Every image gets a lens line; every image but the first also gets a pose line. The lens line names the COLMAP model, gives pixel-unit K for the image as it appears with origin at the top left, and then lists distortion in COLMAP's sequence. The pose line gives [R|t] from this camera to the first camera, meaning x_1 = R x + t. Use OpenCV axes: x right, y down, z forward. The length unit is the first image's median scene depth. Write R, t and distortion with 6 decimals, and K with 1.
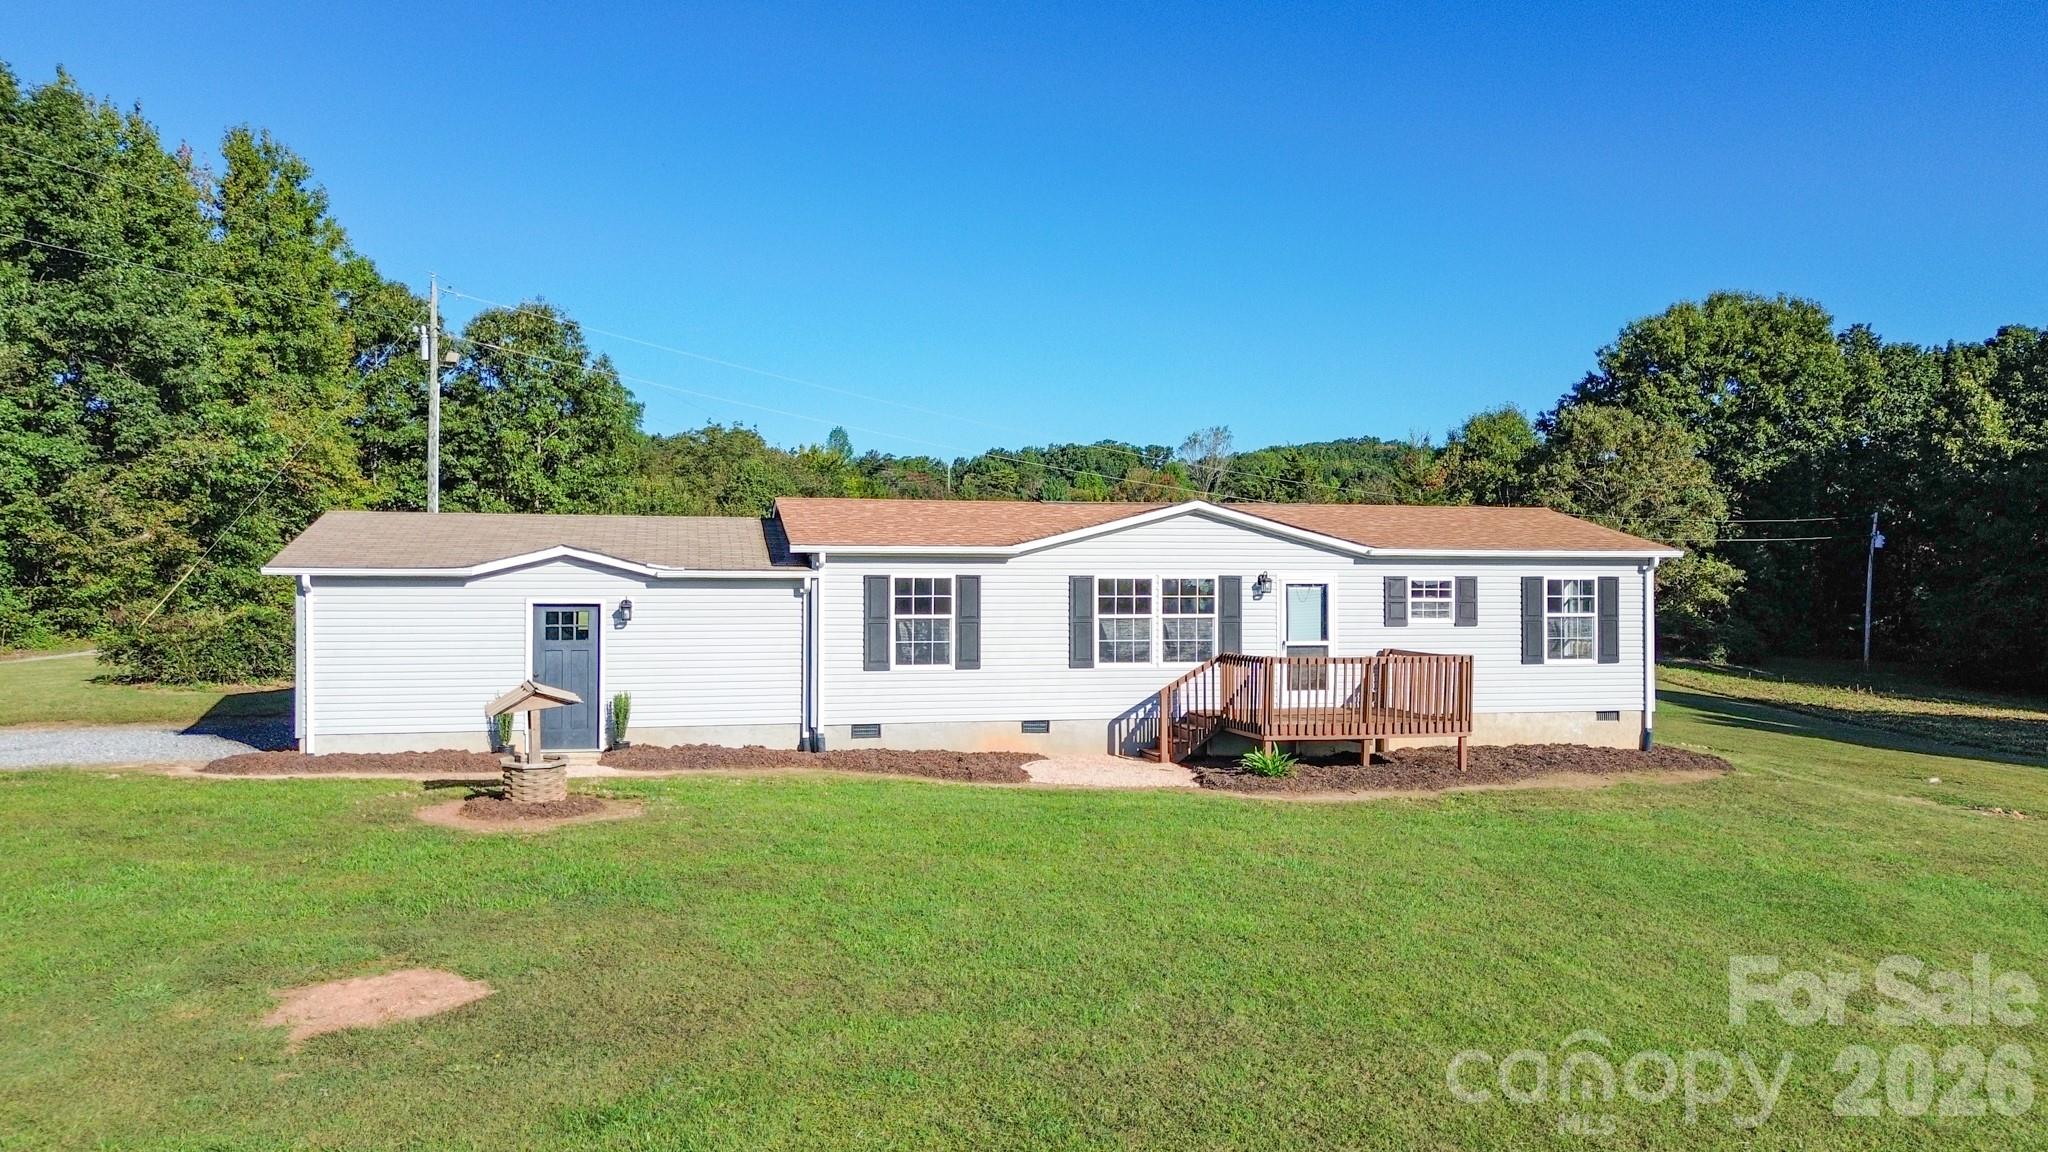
lens RADIAL K [[1471.9, 0, 1022.3], [0, 1471.9, 578.7], [0, 0, 1]] dist [0.021162, -0.030028]
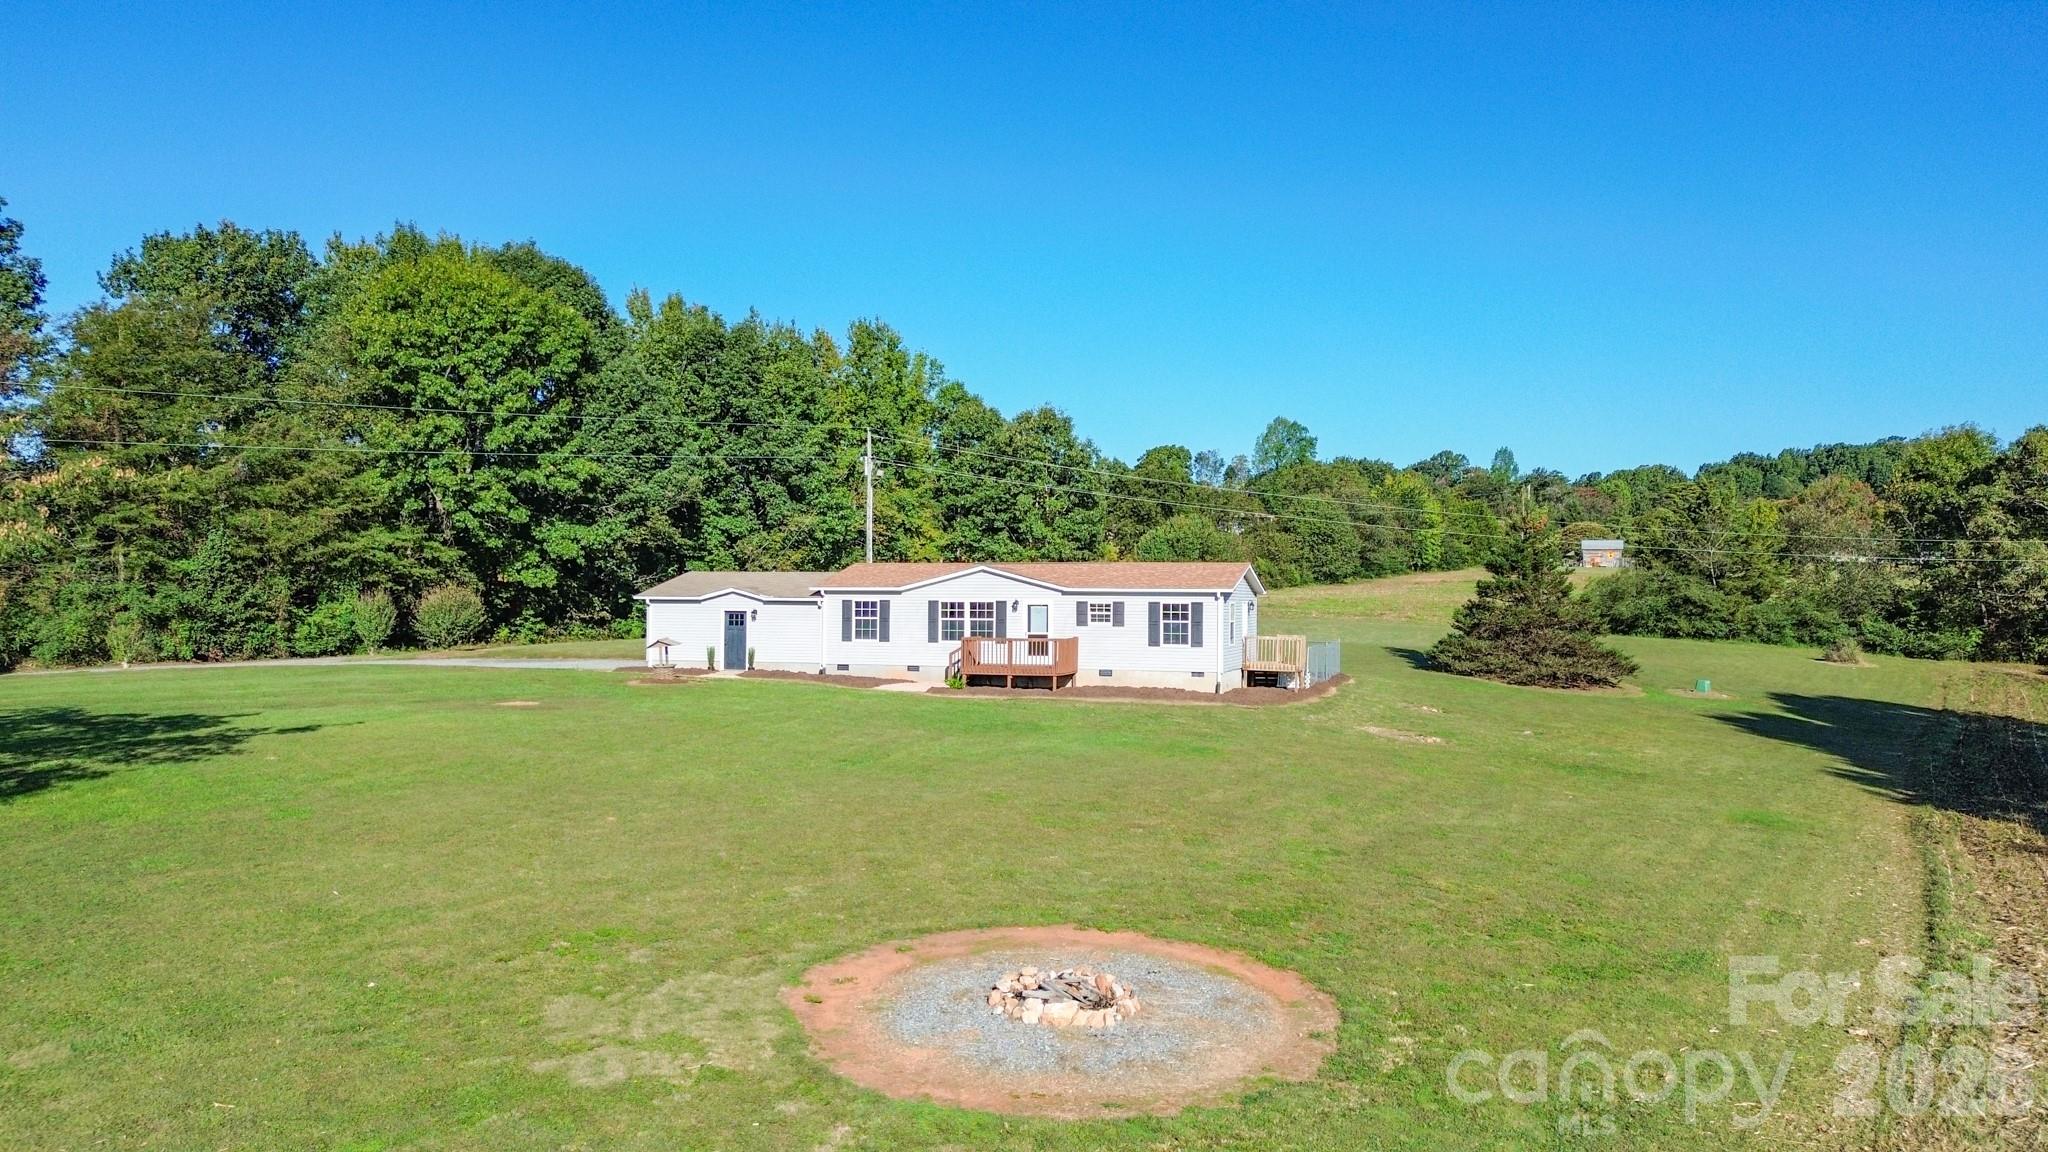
lens RADIAL K [[1471.9, 0, 1040.8], [0, 1471.9, 575.8], [0, 0, 1]] dist [0.021162, -0.030028]
pose [[0.854535, -0.002966, -0.519385, 1.282732], [-0.000807, 0.999975, -0.007038, -0.022563], [0.519393, 0.006434, 0.854511, -0.768874]]
